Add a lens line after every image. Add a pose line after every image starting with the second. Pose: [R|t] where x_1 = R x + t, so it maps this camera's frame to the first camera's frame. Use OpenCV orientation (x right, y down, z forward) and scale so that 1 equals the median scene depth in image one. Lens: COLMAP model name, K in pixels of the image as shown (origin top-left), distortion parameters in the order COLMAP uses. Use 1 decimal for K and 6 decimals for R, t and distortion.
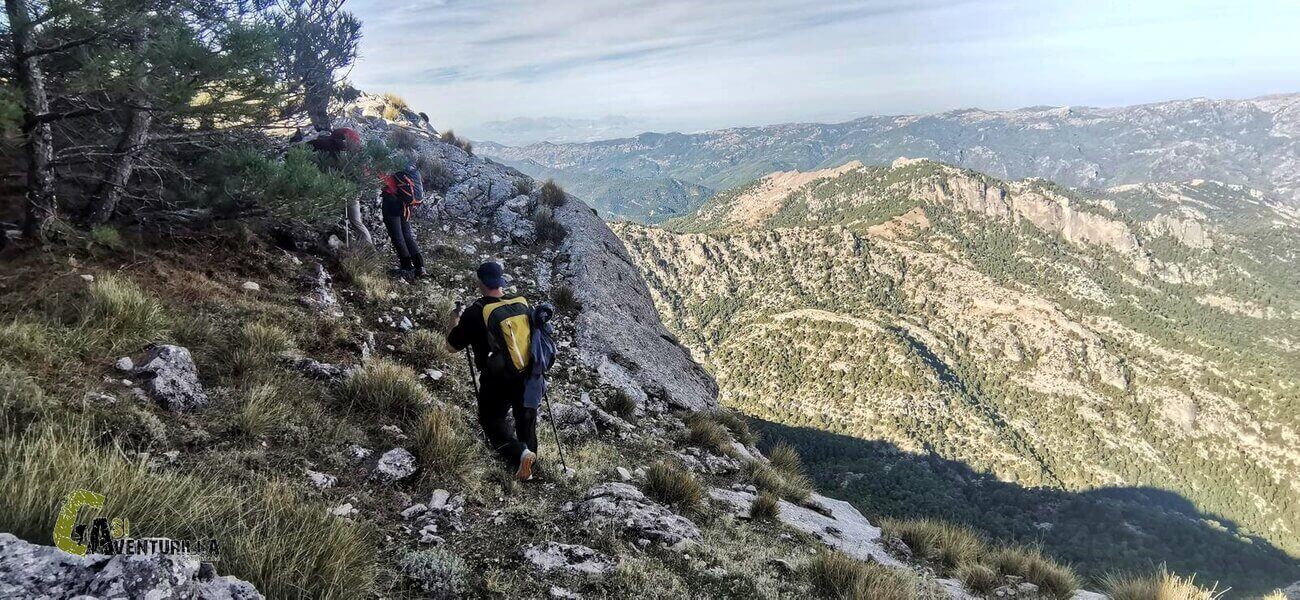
lens RADIAL K [[625.2, 0, 650.0], [0, 625.2, 300.0], [0, 0, 1]] dist [0.018547, -0.027850]
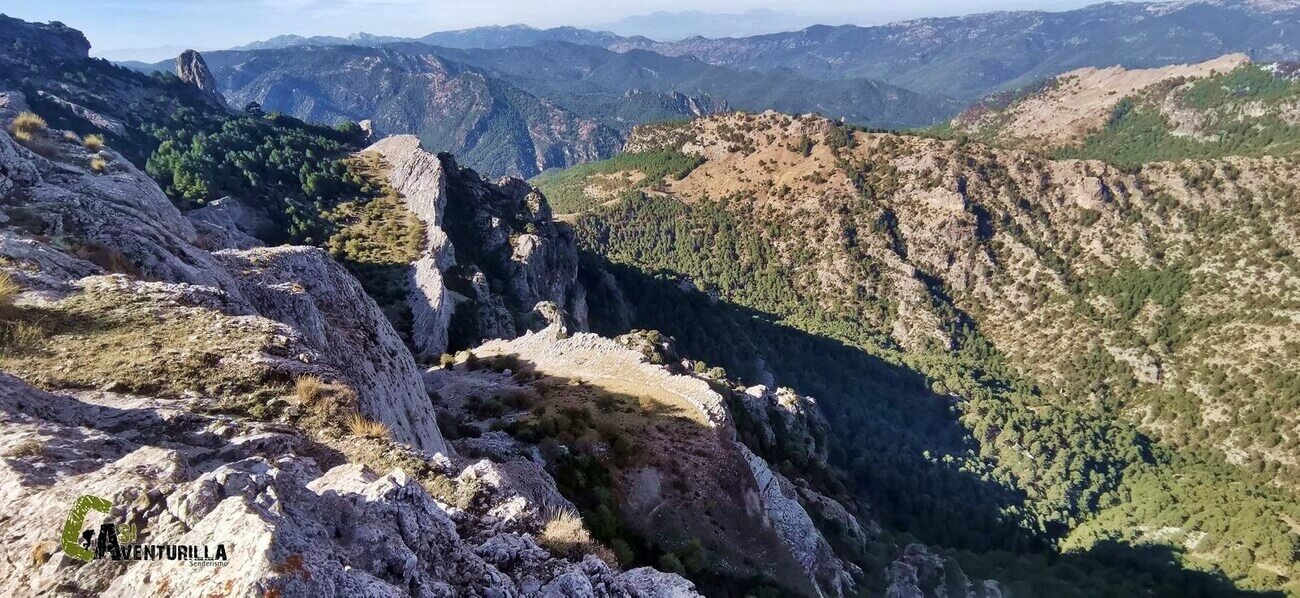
lens RADIAL K [[624.8, 0, 650.0], [0, 624.8, 299.0], [0, 0, 1]] dist [0.021167, -0.028812]
pose [[0.979710, 0.075399, -0.185698, -0.227282], [-0.047878, 0.987758, 0.148465, -0.037137], [0.194619, -0.136562, 0.971326, 0.252060]]
